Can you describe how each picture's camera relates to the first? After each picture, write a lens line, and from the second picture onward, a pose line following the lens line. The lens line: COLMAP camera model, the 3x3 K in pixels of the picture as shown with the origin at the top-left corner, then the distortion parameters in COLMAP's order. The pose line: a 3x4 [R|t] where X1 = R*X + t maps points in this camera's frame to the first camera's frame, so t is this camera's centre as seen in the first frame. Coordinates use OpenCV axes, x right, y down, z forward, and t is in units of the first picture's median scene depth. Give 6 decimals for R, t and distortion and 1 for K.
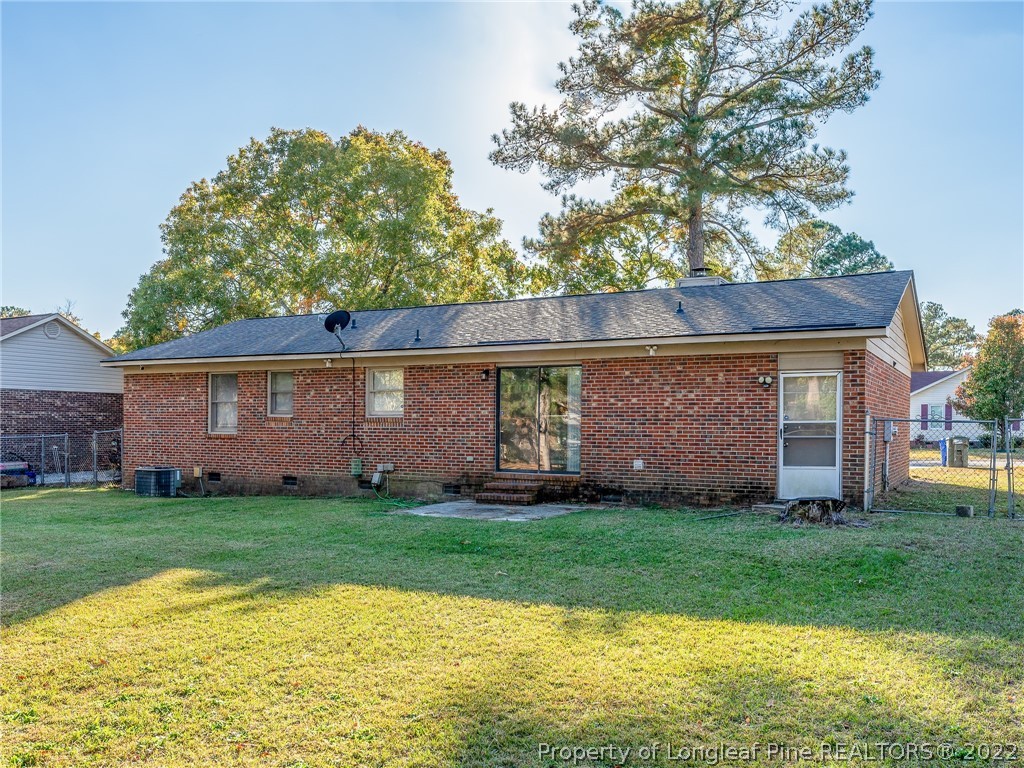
lens RADIAL K [[912.6, 0, 476.1], [0, 912.6, 384.3], [0, 0, 1]] dist [-0.025478, -0.002972]
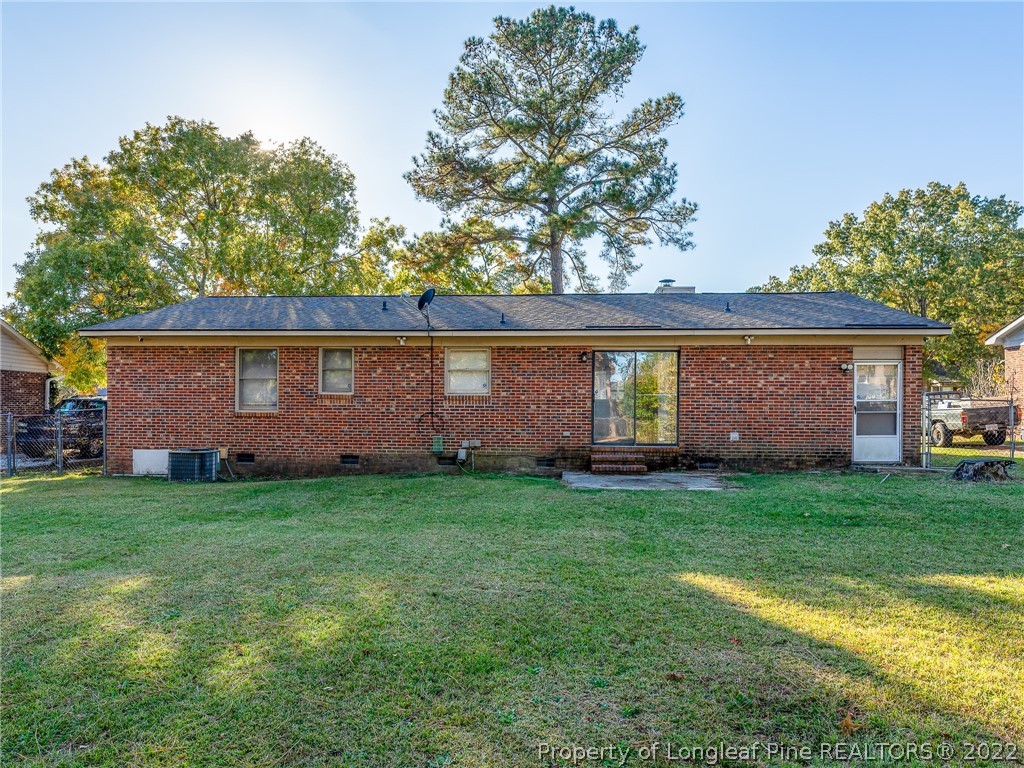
lens RADIAL K [[665.4, 0, 524.9], [0, 665.4, 390.5], [0, 0, 1]] dist [-0.009910, -0.001444]
pose [[0.898942, 0.013290, 0.437866, -0.369574], [-0.020531, 0.999719, 0.011807, 0.020121], [-0.437587, -0.019604, 0.898962, 0.289160]]
